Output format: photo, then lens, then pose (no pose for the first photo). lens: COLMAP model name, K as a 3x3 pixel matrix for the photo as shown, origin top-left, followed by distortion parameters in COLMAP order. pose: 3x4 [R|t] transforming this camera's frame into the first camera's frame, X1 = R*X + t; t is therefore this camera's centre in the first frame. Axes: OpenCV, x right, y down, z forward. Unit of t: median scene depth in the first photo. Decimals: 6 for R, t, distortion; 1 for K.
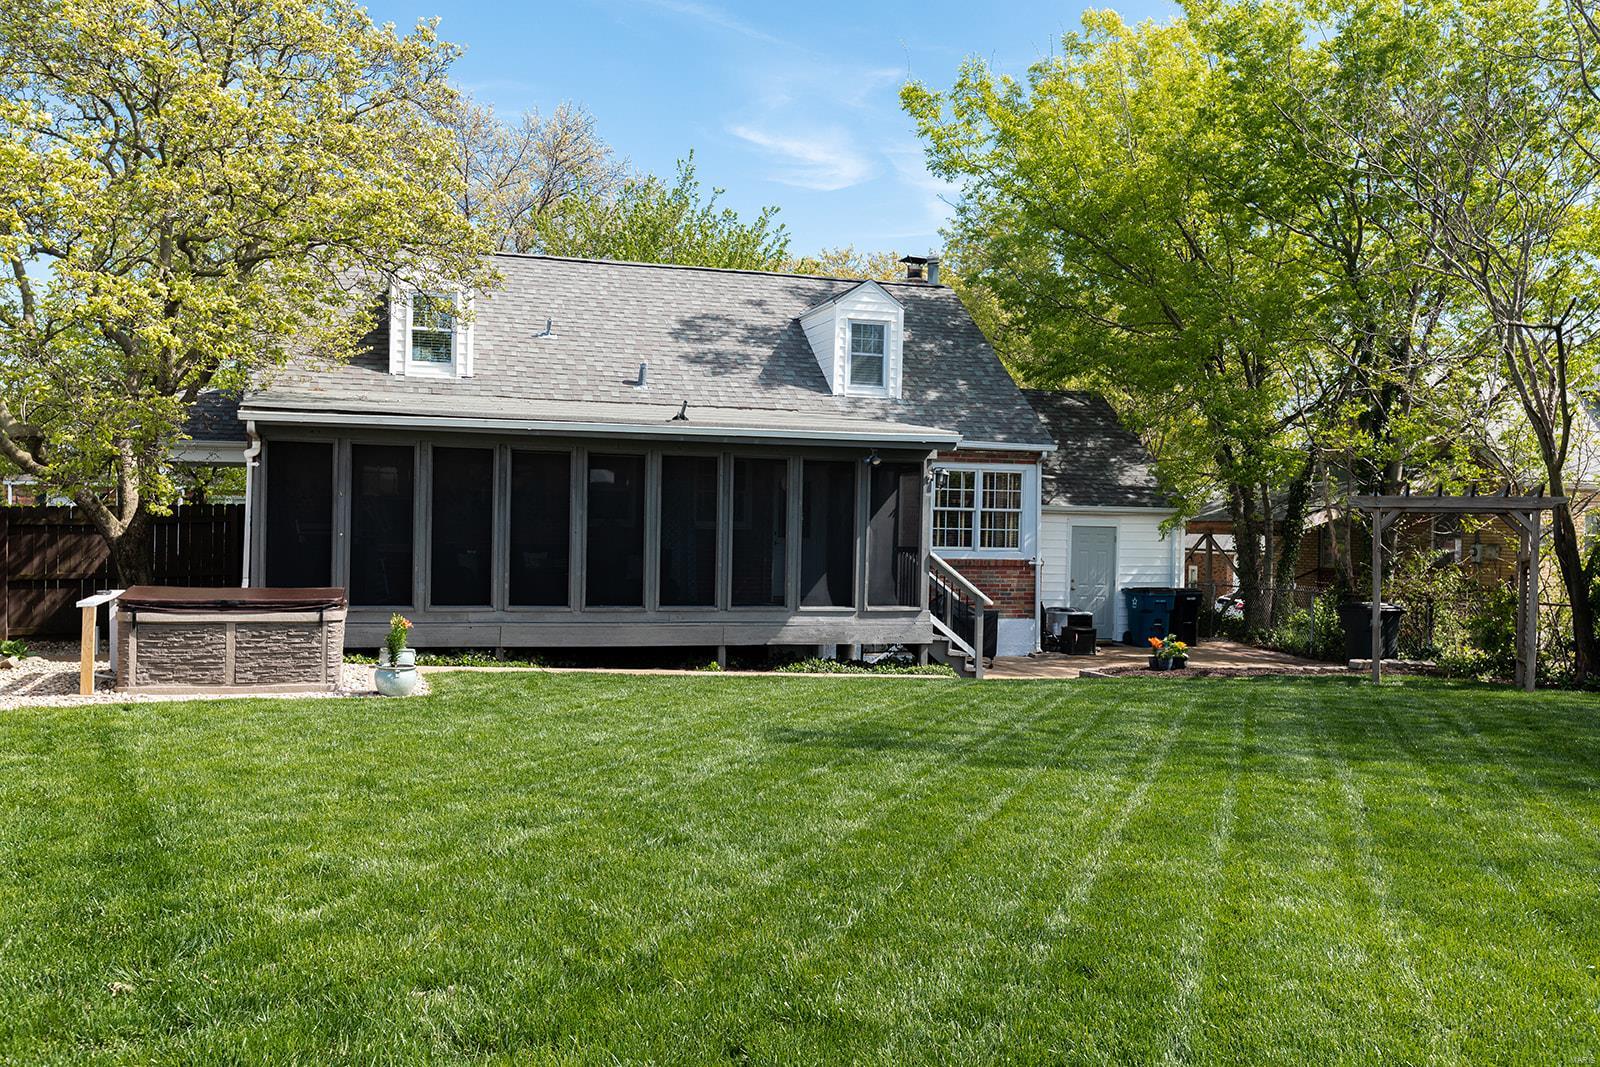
lens RADIAL K [[1352.7, 0, 800.0], [0, 1352.7, 533.5], [0, 0, 1]] dist [-0.046613, 0.001440]
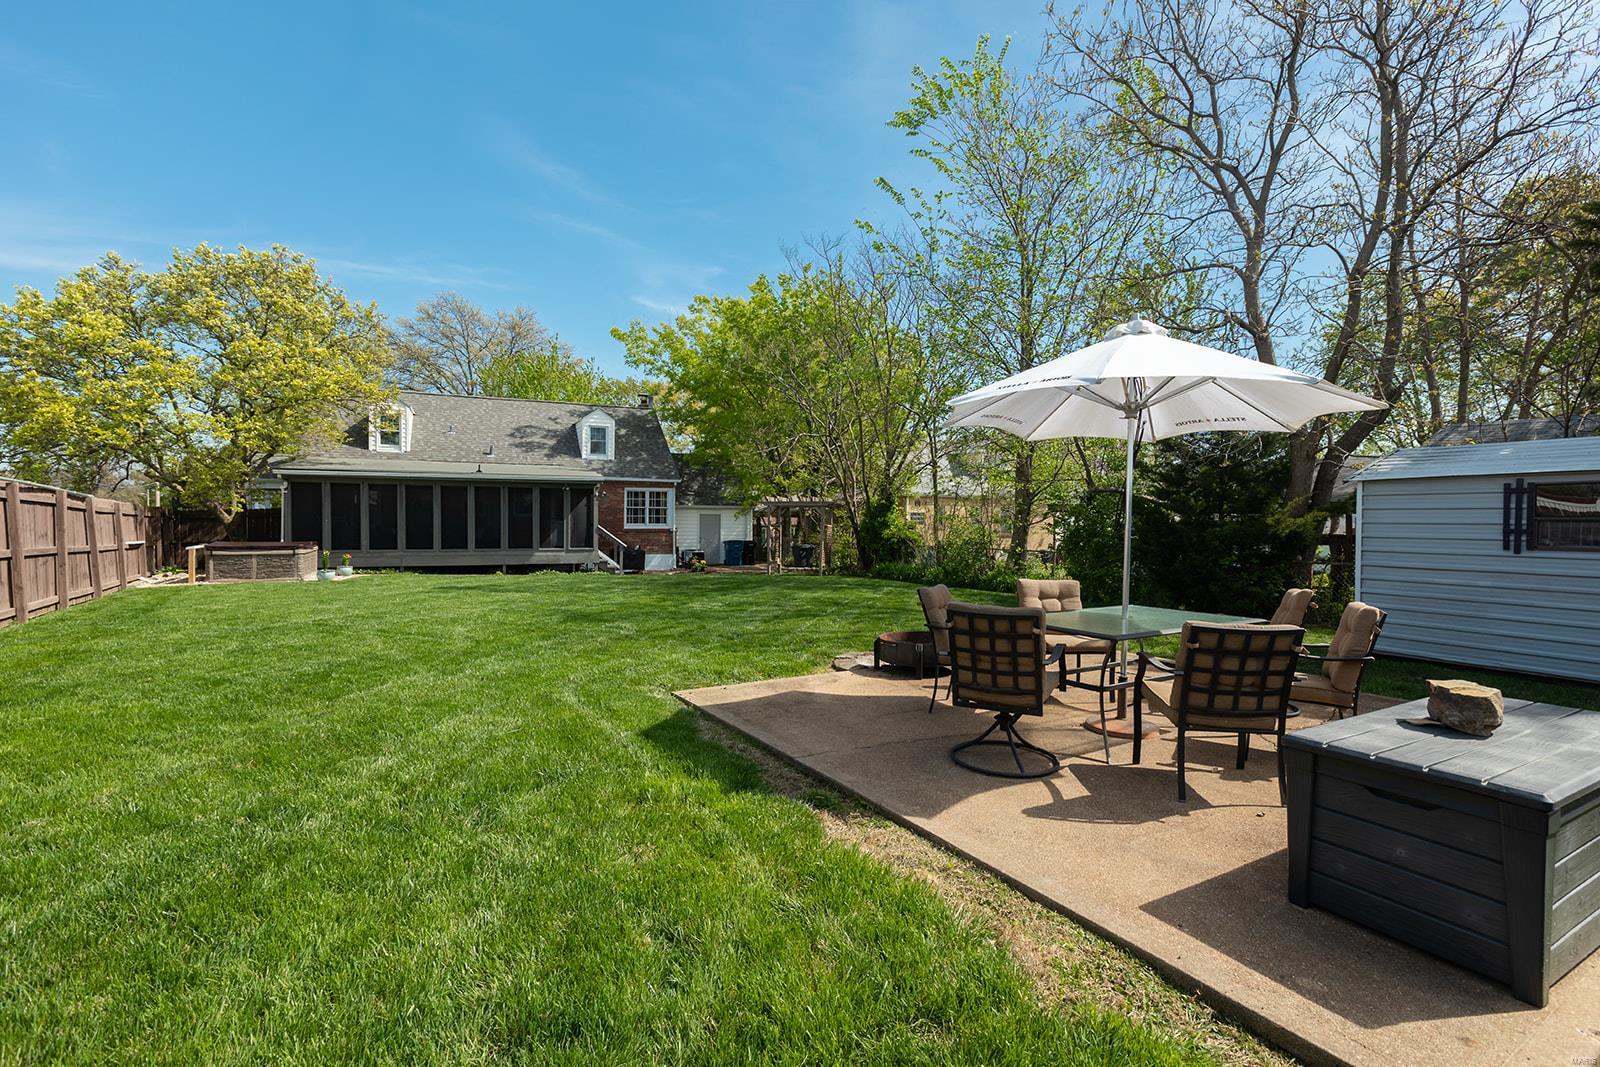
lens RADIAL K [[720.2, 0, 800.0], [0, 720.2, 533.5], [0, 0, 1]] dist [-0.001194, -0.000241]
pose [[0.991635, -0.015786, 0.128108, 0.249490], [0.013564, 0.999742, 0.018202, 0.008544], [-0.128362, -0.016312, 0.991593, -0.286613]]
